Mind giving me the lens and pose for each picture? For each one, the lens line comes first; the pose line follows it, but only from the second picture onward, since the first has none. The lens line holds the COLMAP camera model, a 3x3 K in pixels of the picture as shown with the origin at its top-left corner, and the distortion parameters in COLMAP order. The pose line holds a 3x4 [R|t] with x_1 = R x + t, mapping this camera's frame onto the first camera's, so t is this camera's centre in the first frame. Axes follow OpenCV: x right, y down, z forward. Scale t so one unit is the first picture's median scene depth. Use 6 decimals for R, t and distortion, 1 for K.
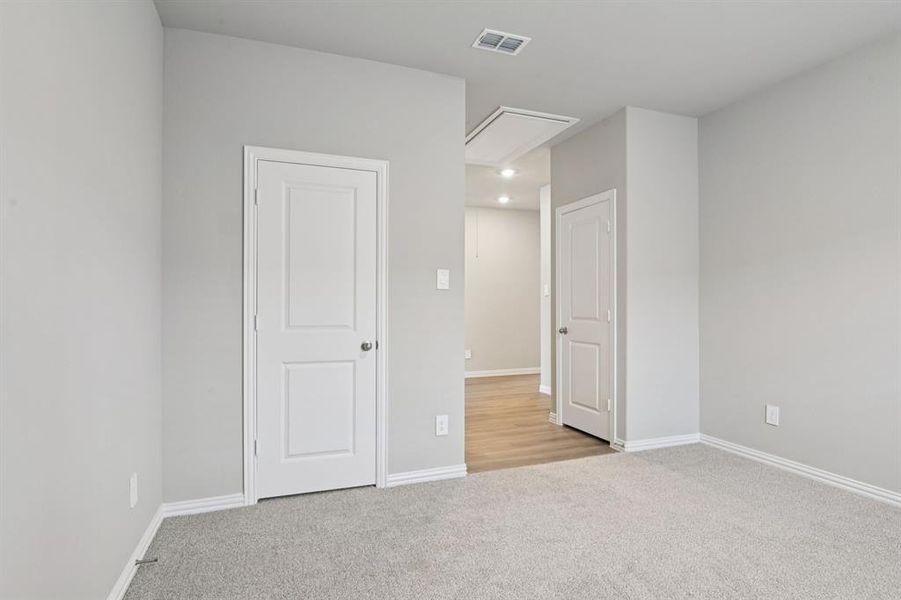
lens RADIAL K [[487.7, 0, 449.3], [0, 487.7, 301.3], [0, 0, 1]] dist [0.003153, -0.005631]
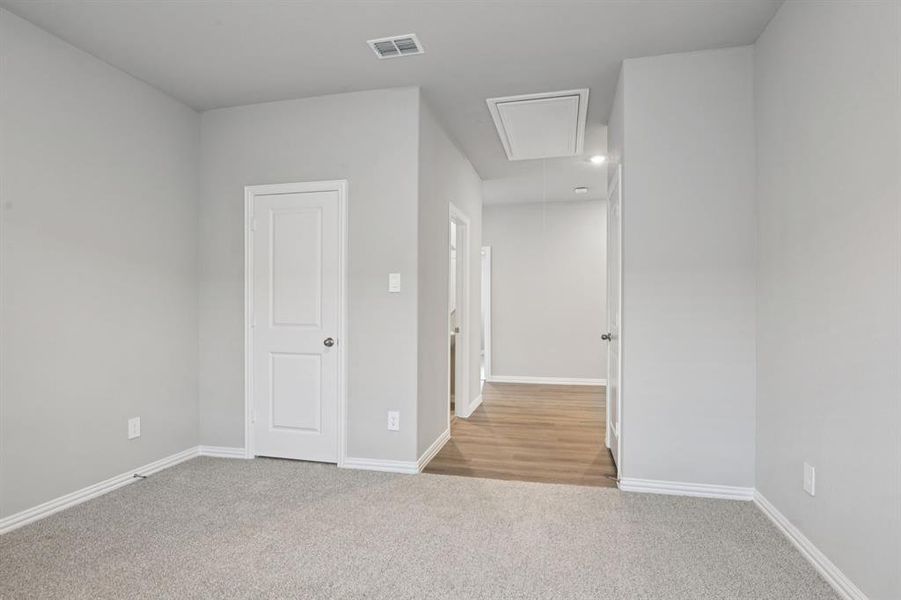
lens RADIAL K [[467.0, 0, 451.7], [0, 467.0, 301.6], [0, 0, 1]] dist [-0.003766, -0.000479]
pose [[0.822560, -0.003125, -0.568670, 0.688790], [0.004829, 0.999987, 0.001490, -0.005365], [0.568658, -0.003972, 0.822564, 0.250300]]
